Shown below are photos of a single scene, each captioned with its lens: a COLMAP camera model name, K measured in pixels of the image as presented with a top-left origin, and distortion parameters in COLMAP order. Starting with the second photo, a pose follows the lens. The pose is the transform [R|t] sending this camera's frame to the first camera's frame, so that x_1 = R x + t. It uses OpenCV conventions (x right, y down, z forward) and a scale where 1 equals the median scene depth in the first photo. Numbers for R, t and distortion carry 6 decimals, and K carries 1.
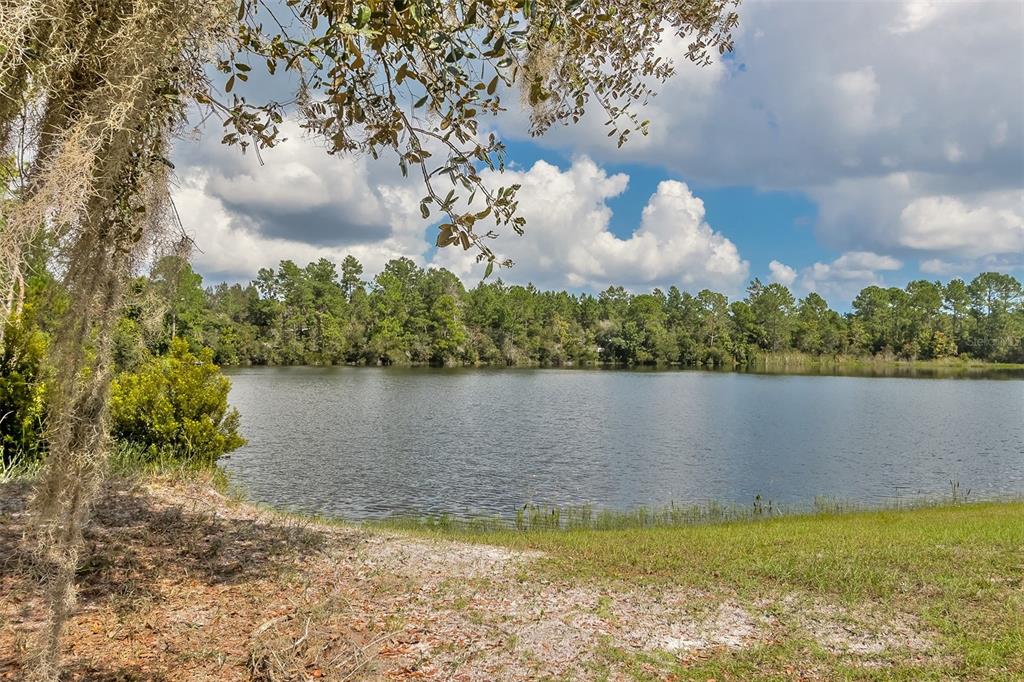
lens RADIAL K [[964.1, 0, 510.4], [0, 964.1, 340.3], [0, 0, 1]] dist [0.013320, 0.000000]
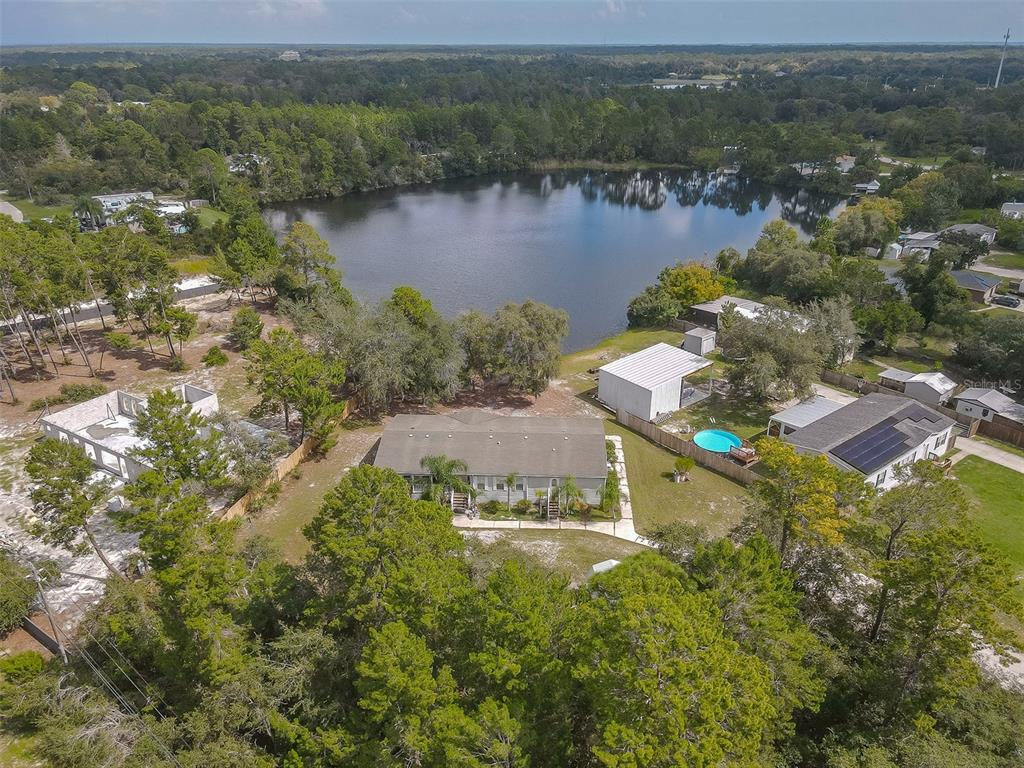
lens RADIAL K [[753.6, 0, 520.8], [0, 753.6, 385.2], [0, 0, 1]] dist [0.007366, 0.015426]
pose [[0.962580, -0.123656, 0.241139, -0.155233], [0.012101, 0.908551, 0.417599, -0.212883], [-0.270726, -0.399055, 0.876049, -0.392833]]
